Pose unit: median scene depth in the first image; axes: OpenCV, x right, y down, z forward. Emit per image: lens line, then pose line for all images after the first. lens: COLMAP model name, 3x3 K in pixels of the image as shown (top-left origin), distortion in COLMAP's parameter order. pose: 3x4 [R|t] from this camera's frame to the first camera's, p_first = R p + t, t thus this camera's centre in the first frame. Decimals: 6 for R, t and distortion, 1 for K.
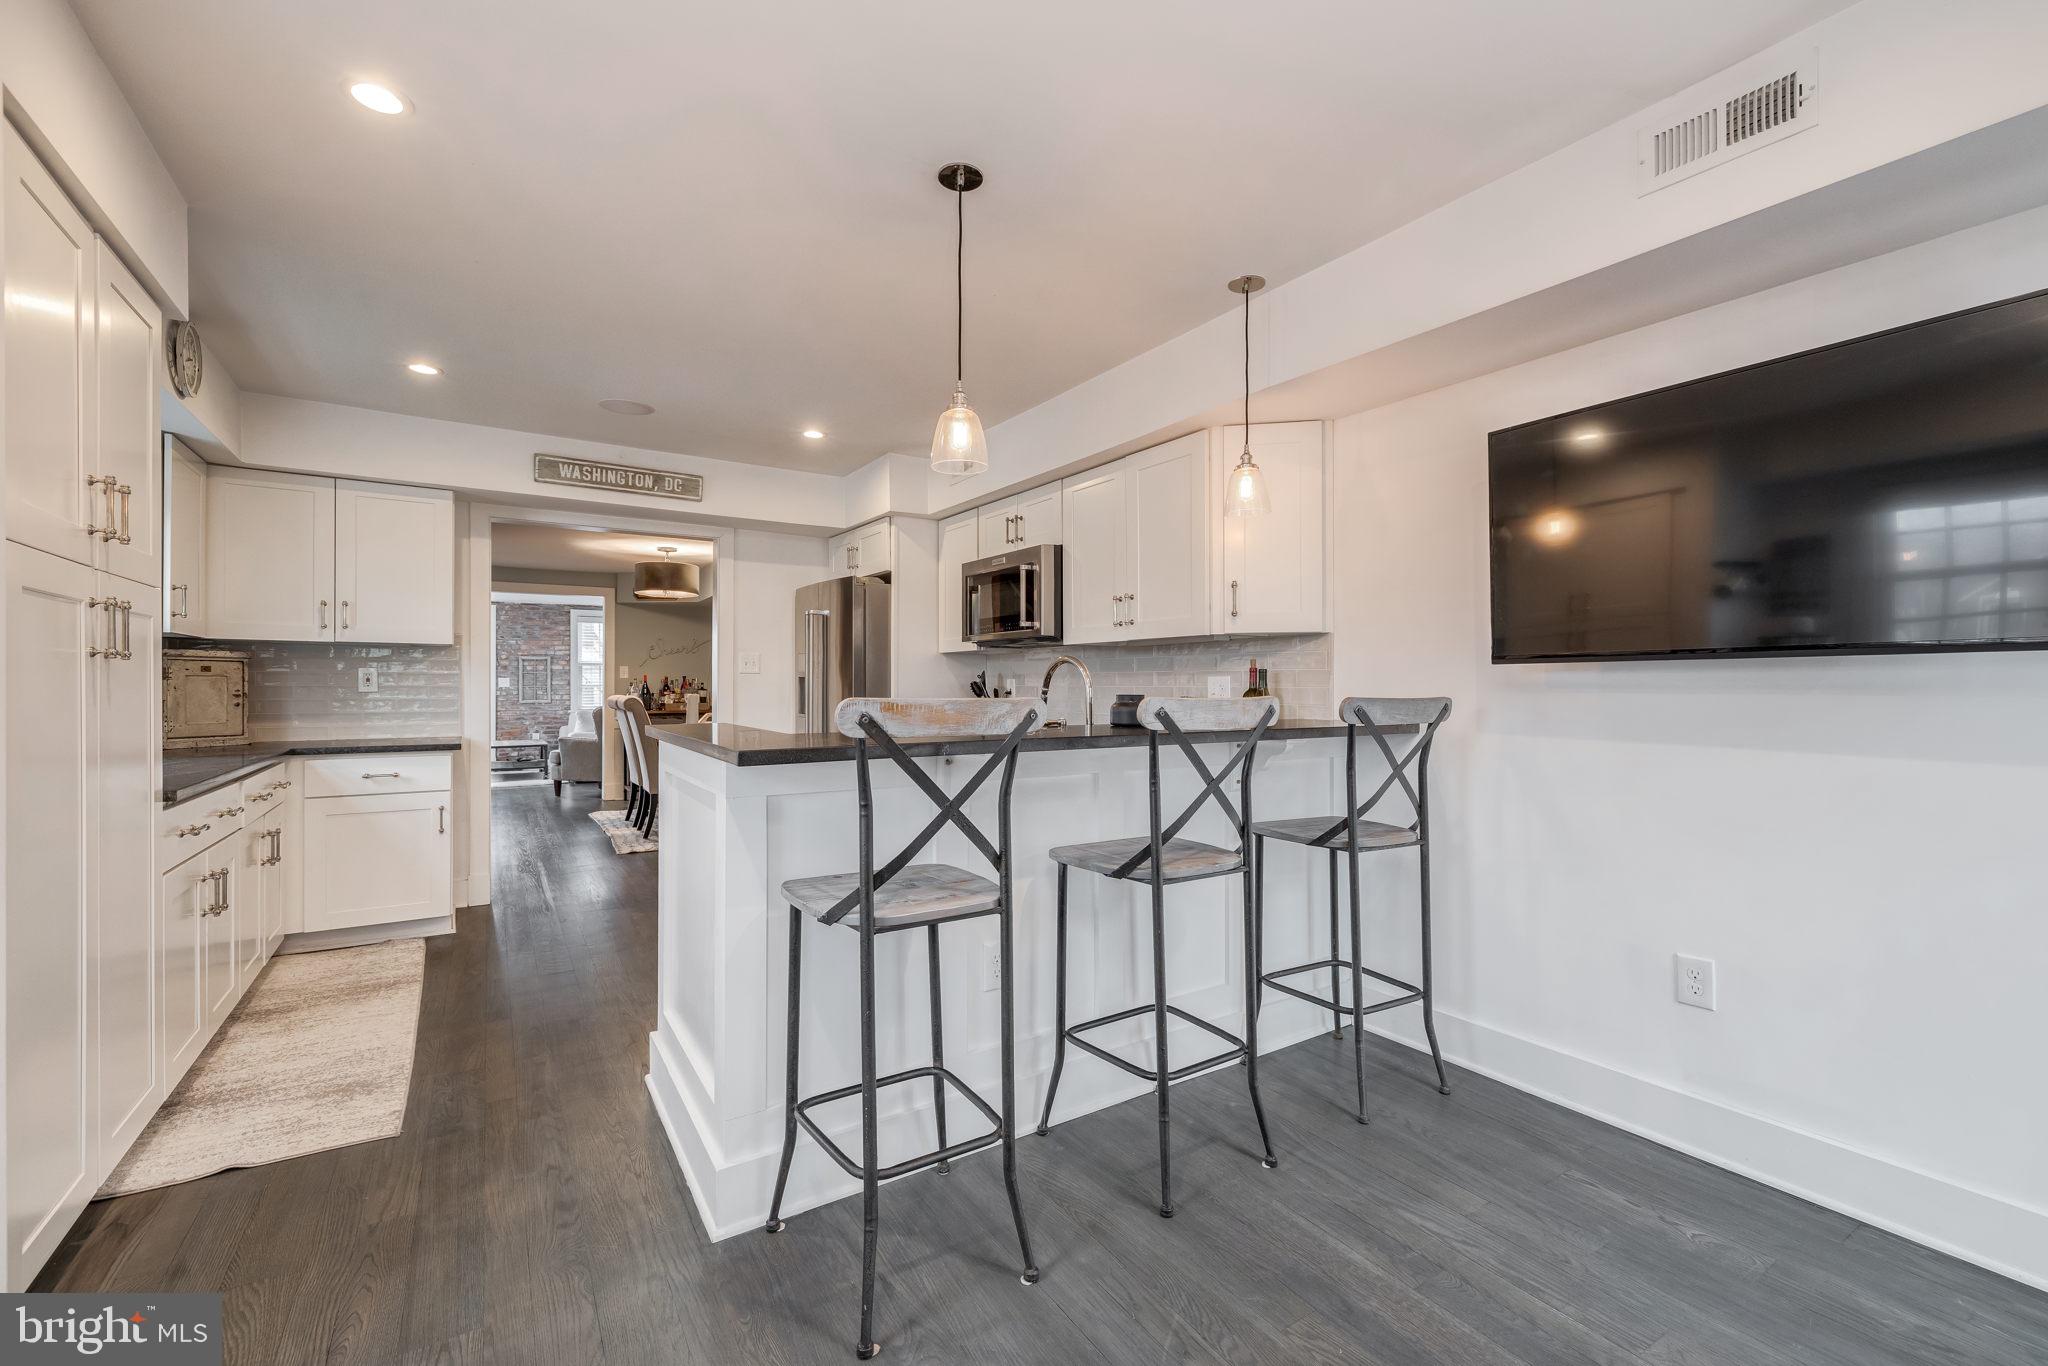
lens RADIAL K [[865.5, 0, 1029.6], [0, 865.5, 684.5], [0, 0, 1]] dist [-0.000743, -0.001052]
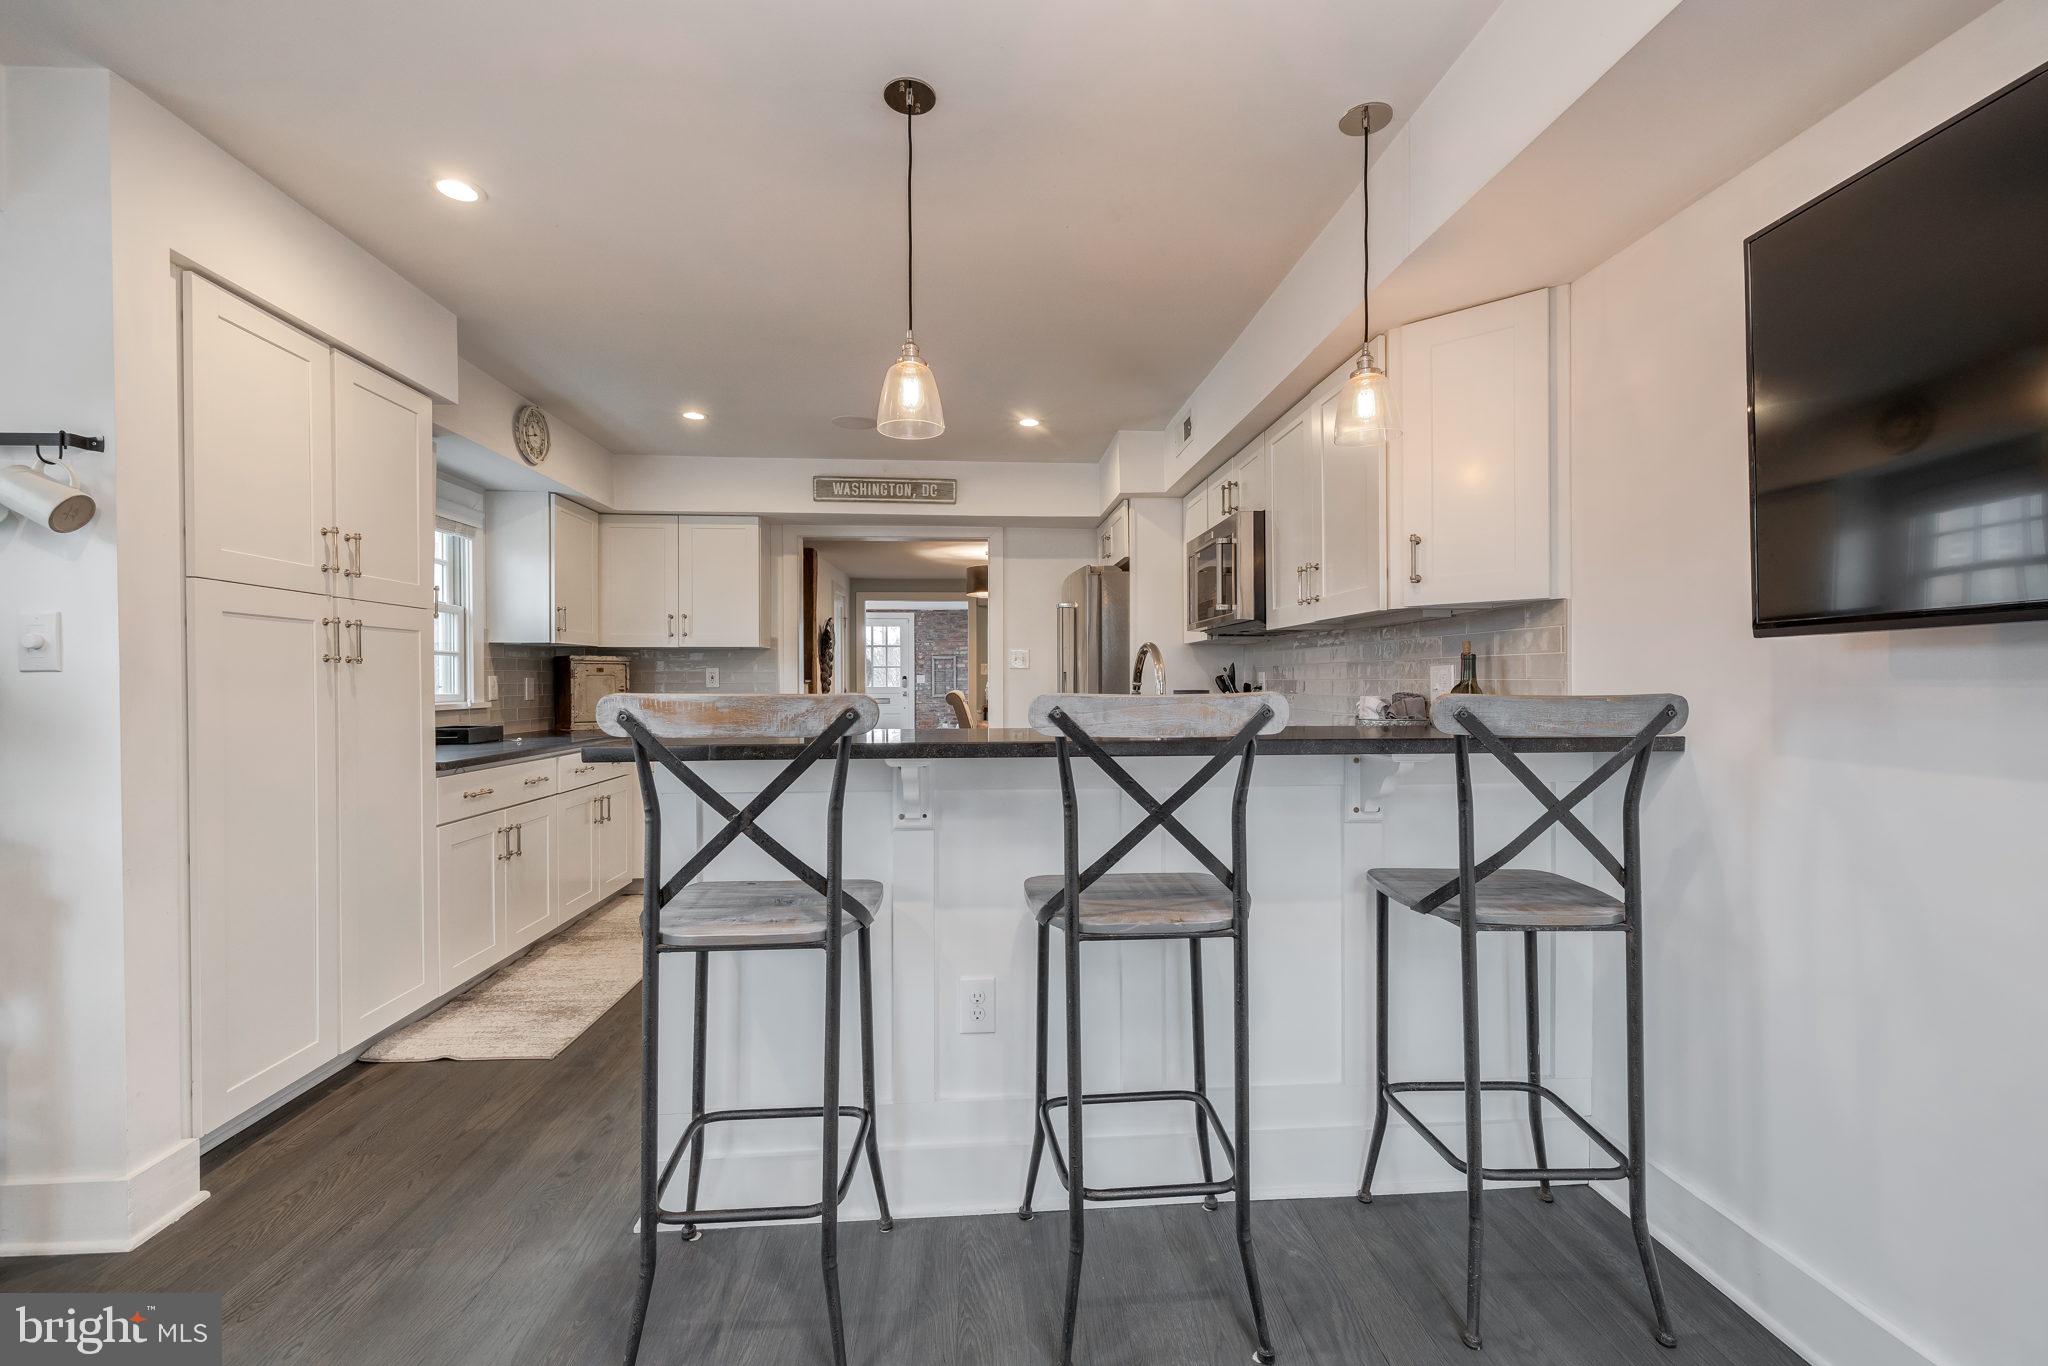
lens RADIAL K [[865.5, 0, 1026.5], [0, 865.5, 685.4], [0, 0, 1]] dist [-0.000743, -0.001052]
pose [[0.873242, -0.002387, -0.487281, 0.245829], [0.005860, 0.999967, 0.005602, 0.001673], [0.487251, -0.007747, 0.873227, 0.161163]]
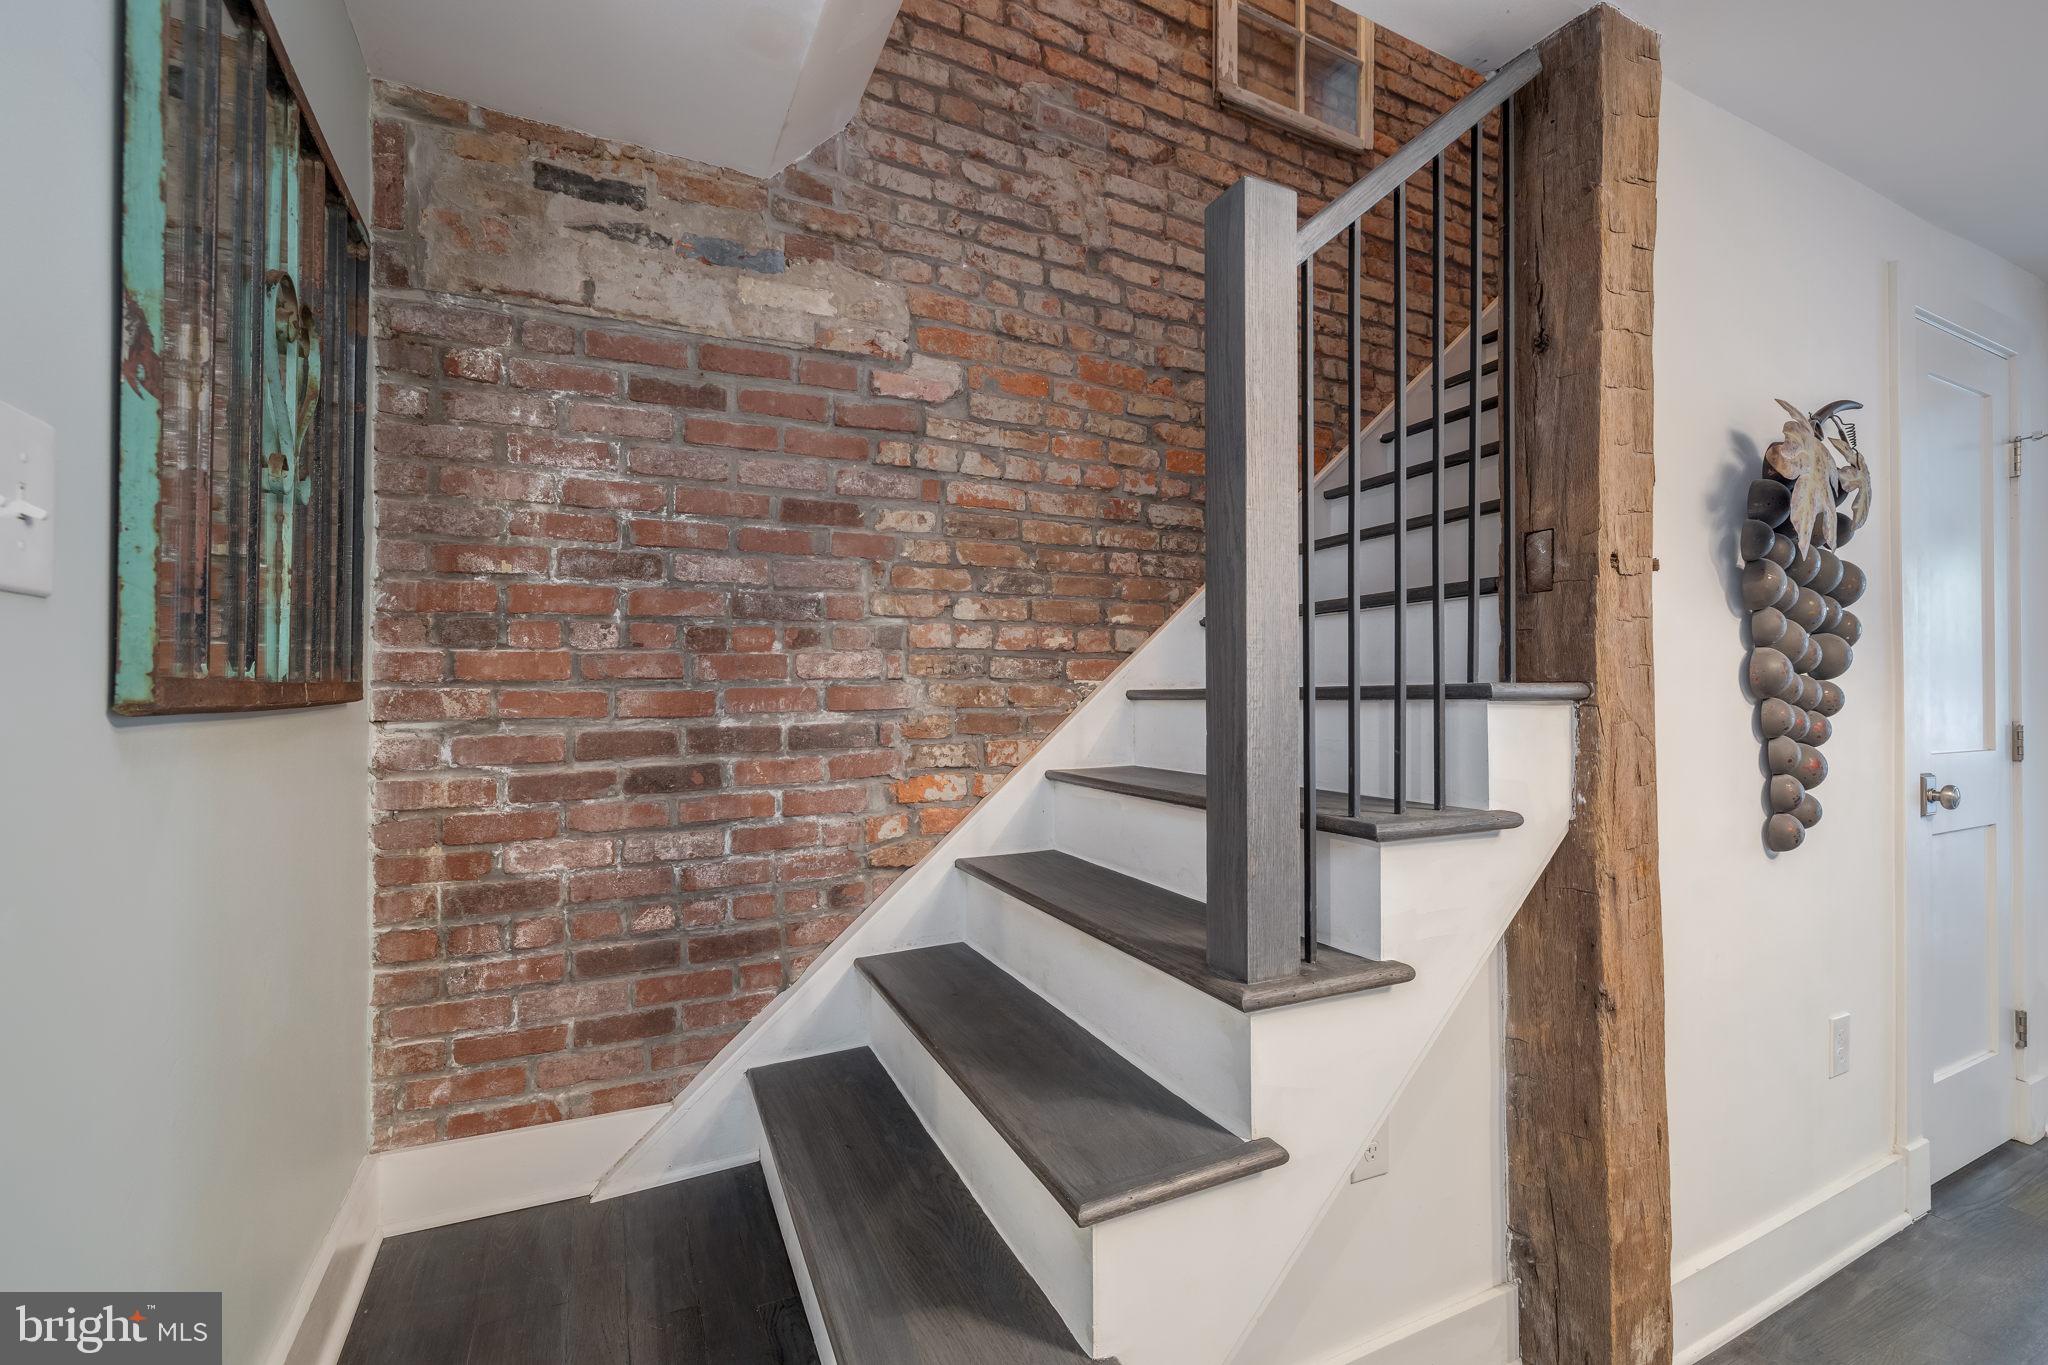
lens RADIAL K [[865.5, 0, 1011.5], [0, 865.5, 685.1], [0, 0, 1]] dist [-0.000743, -0.001052]
pose [[-0.098845, -0.010457, -0.995048, -0.670265], [-0.002421, 0.999944, -0.010268, 0.001760], [0.995100, 0.001394, -0.098865, 1.338854]]
